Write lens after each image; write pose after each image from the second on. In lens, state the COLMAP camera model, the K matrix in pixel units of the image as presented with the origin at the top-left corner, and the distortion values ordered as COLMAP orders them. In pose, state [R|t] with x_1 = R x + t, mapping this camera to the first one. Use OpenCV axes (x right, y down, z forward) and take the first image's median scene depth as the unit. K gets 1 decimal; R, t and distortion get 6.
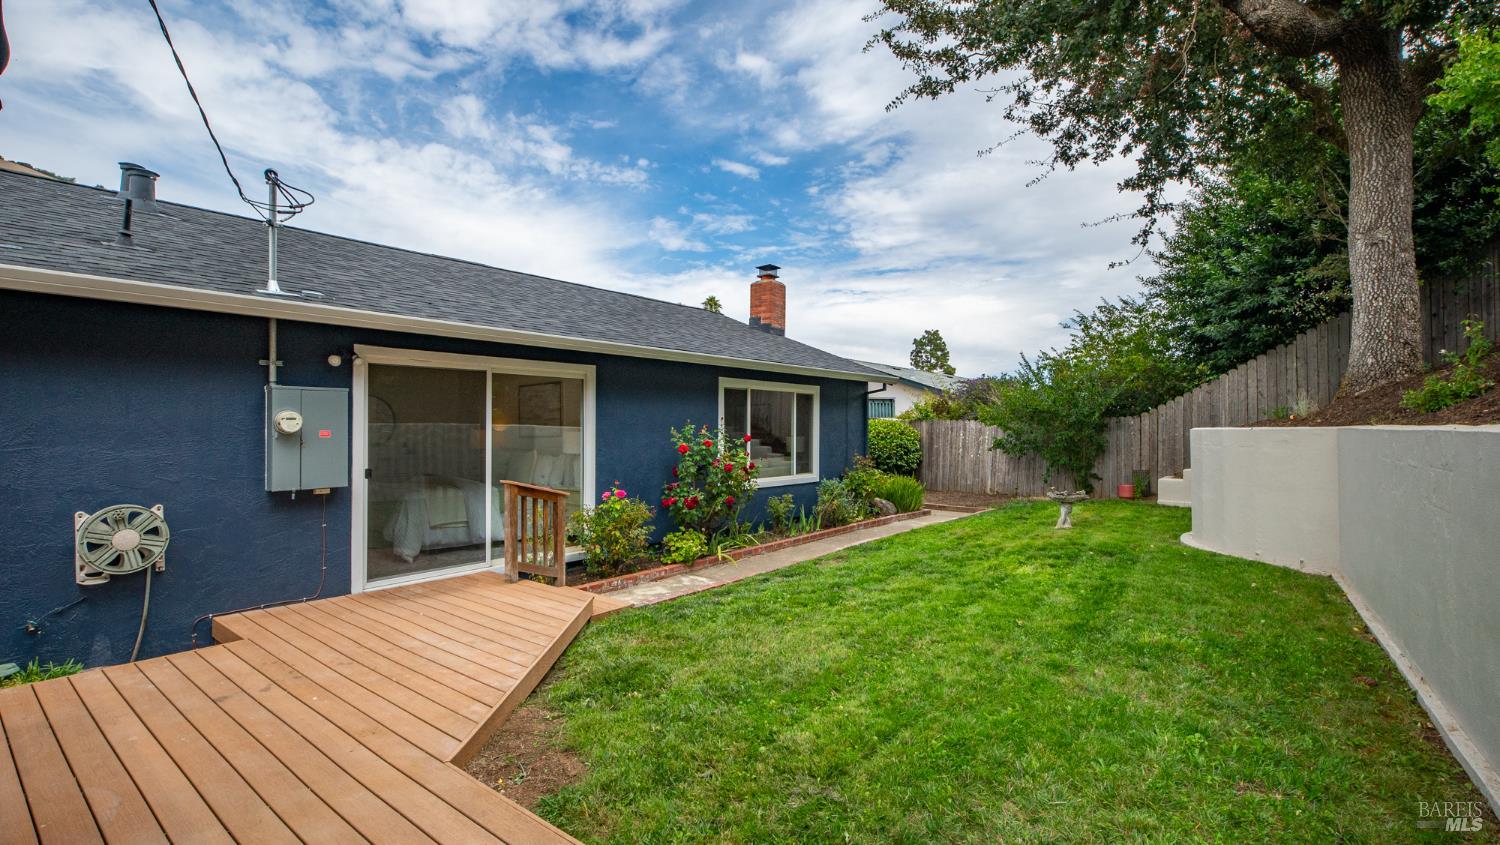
lens RADIAL K [[672.4, 0, 738.1], [0, 672.4, 423.5], [0, 0, 1]] dist [0.004400, -0.000705]
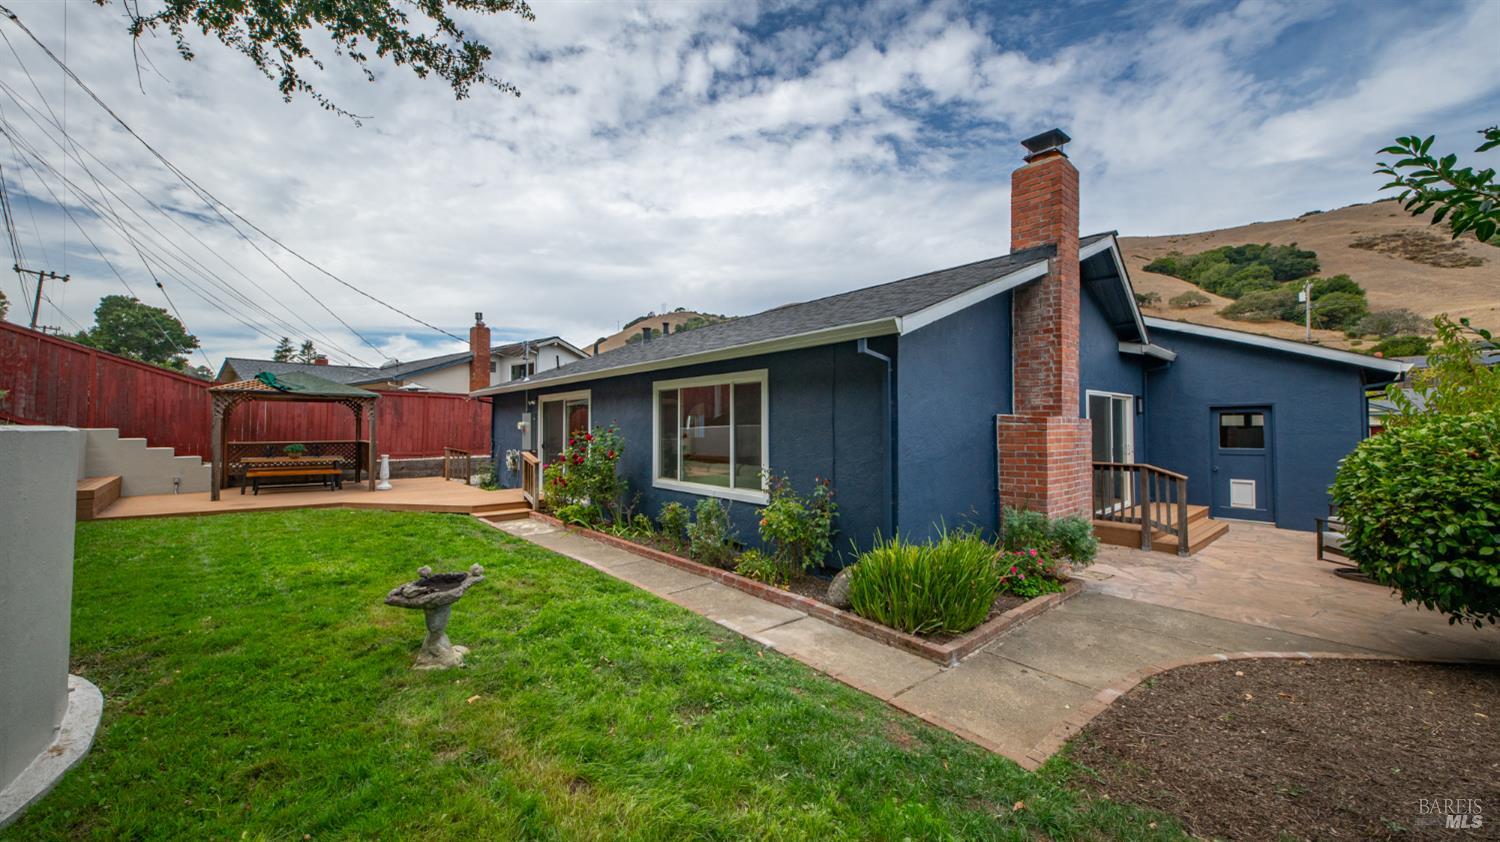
lens RADIAL K [[576.4, 0, 719.4], [0, 576.4, 414.6], [0, 0, 1]] dist [-0.006273, -0.000139]
pose [[-0.215045, -0.022837, -0.976337, 0.551625], [0.005806, 0.999679, -0.024662, 0.005141], [0.976587, -0.010972, -0.214844, 0.834778]]
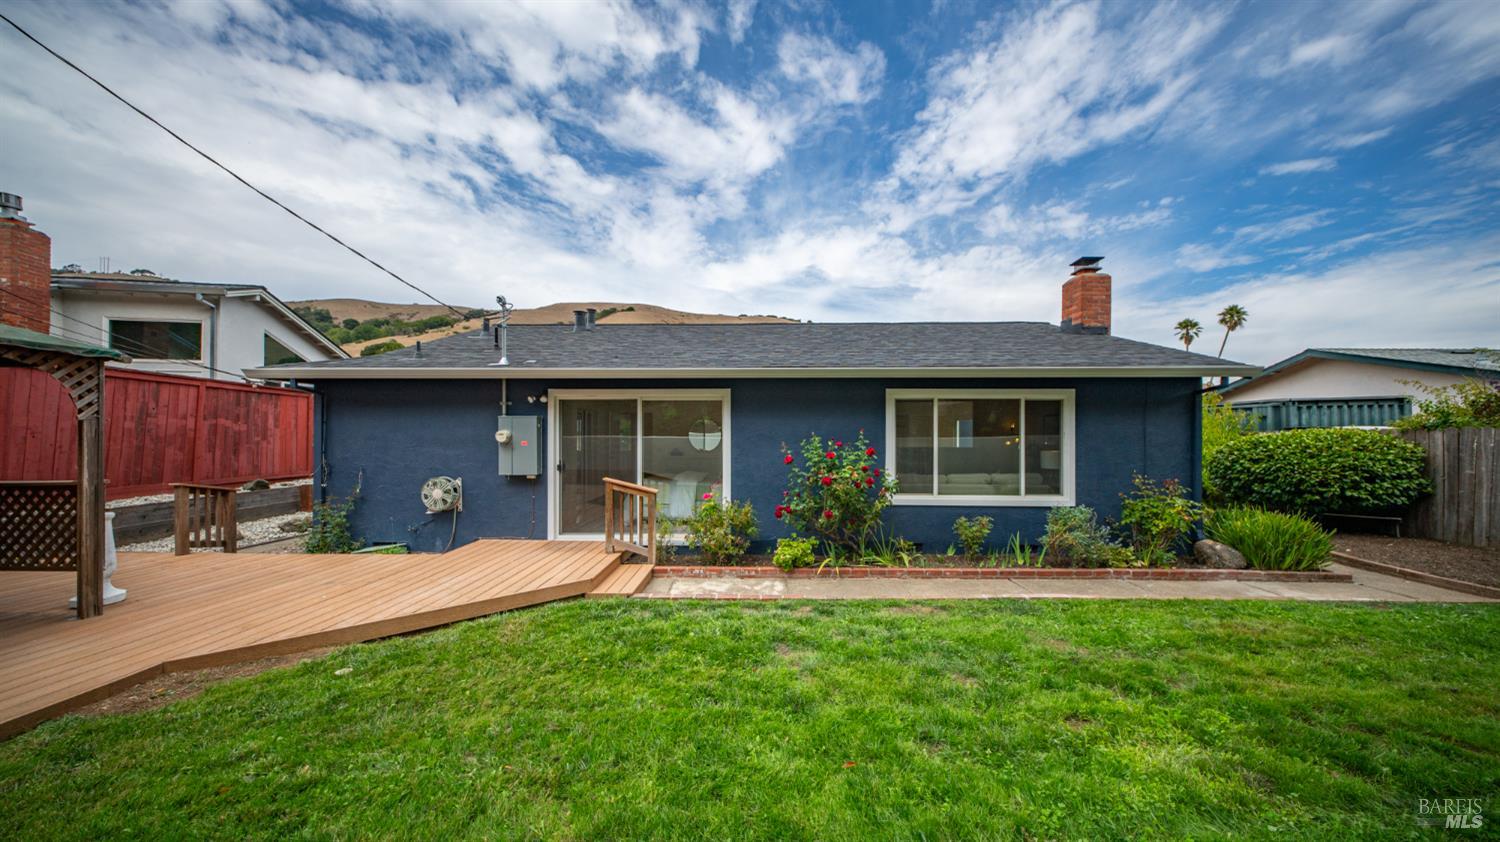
lens RADIAL K [[440.5, 0, 753.0], [0, 440.5, 429.4], [0, 0, 1]] dist [-0.006886, -0.000096]
pose [[0.614706, -0.011568, -0.788671, 0.231733], [0.003527, 0.999923, -0.011917, -0.001318], [0.788748, 0.004544, 0.614699, 0.285577]]
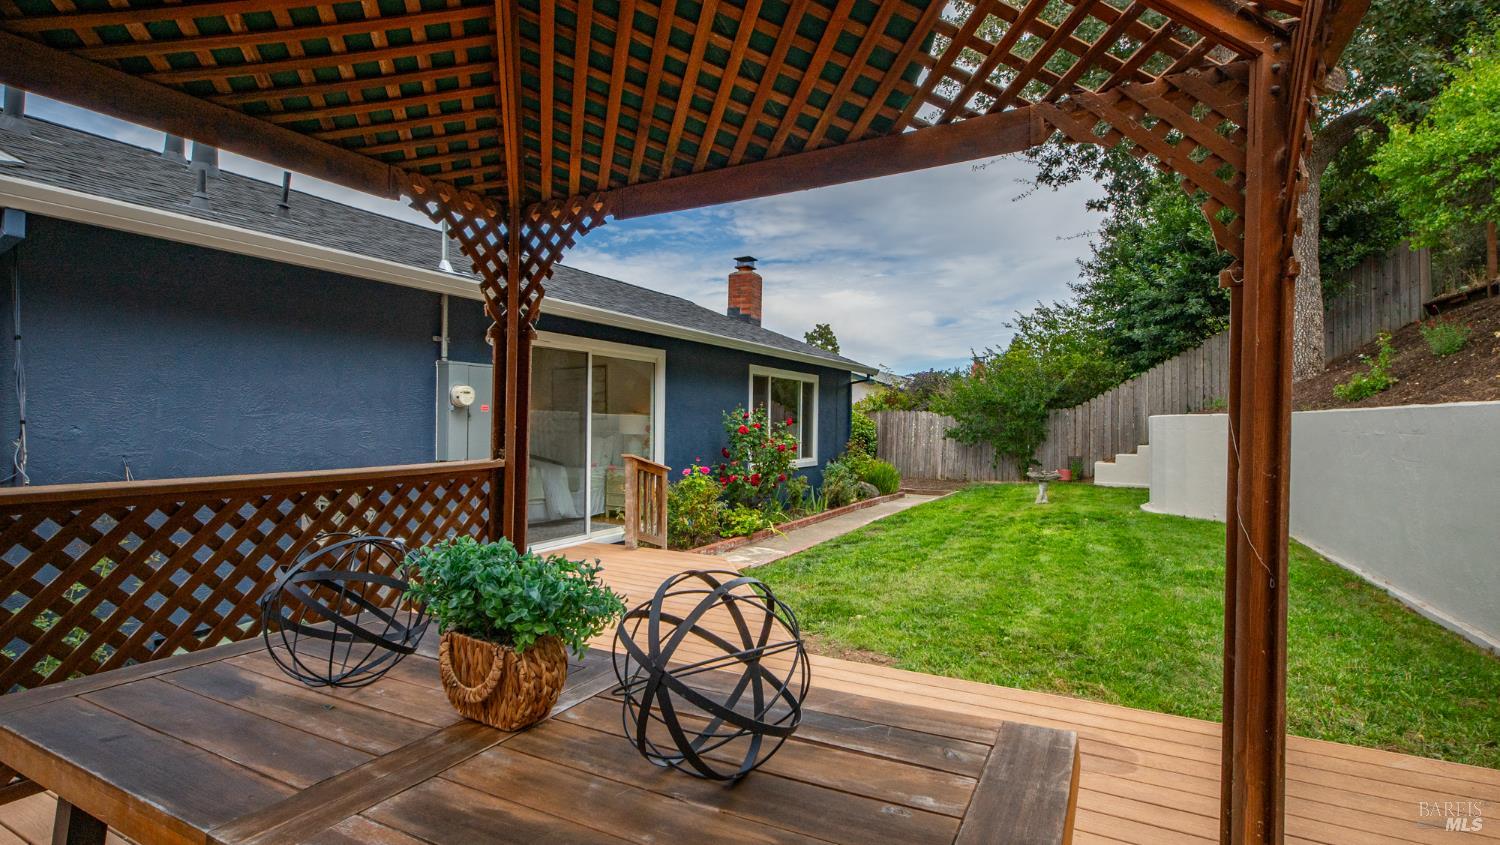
lens RADIAL K [[711.0, 0, 744.0], [0, 711.0, 419.5], [0, 0, 1]] dist [0.013531, -0.000005]
pose [[0.982849, 0.008039, 0.184236, -0.155313], [-0.008385, 0.999964, 0.001097, 0.010631], [-0.184221, -0.002623, 0.982881, -0.063143]]
